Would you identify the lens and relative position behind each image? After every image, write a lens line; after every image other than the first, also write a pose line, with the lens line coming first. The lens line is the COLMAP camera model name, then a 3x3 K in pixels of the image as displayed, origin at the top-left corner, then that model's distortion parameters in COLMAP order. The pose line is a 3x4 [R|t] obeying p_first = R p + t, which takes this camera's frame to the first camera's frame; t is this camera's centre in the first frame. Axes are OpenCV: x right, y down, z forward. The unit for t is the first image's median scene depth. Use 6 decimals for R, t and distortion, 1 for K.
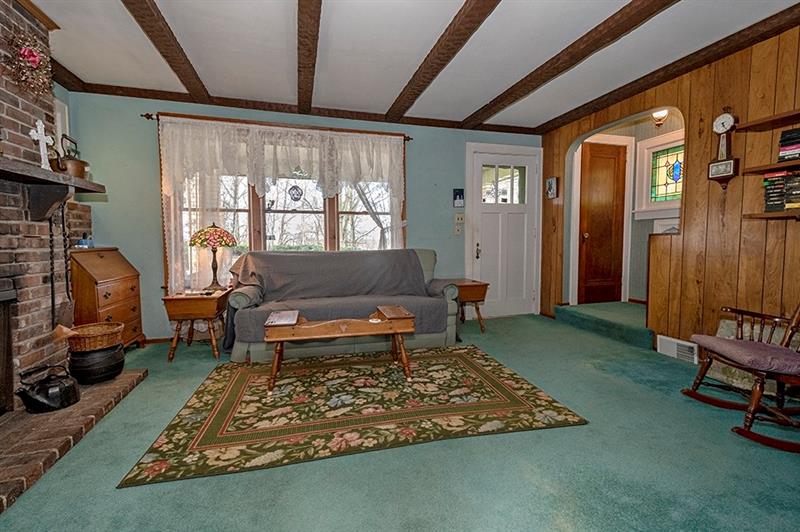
lens RADIAL K [[360.0, 0, 400.3], [0, 360.0, 259.6], [0, 0, 1]] dist [0.023446, -0.000553]
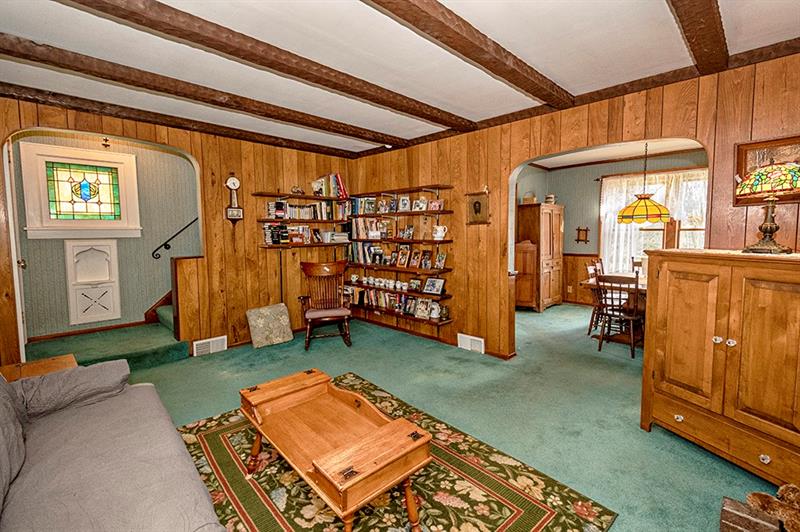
lens RADIAL K [[360.0, 0, 400.3], [0, 360.0, 259.6], [0, 0, 1]] dist [0.023446, -0.000553]
pose [[-0.477813, -0.064864, 0.876064, -0.493179], [0.052029, 0.993430, 0.101930, -0.113042], [-0.876920, 0.094284, -0.471299, 0.726079]]
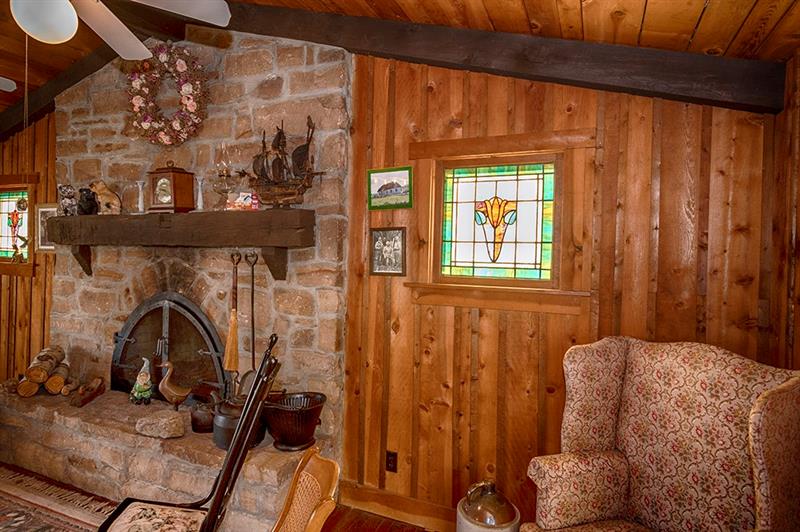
lens RADIAL K [[444.0, 0, 400.0], [0, 444.0, 266.0], [0, 0, 1]] dist [0.019135, -0.000121]
pose [[0.617563, 0.016450, 0.786349, 0.230694], [0.007583, 0.999610, -0.026867, -0.162148], [-0.786485, 0.022555, 0.617198, 0.730410]]
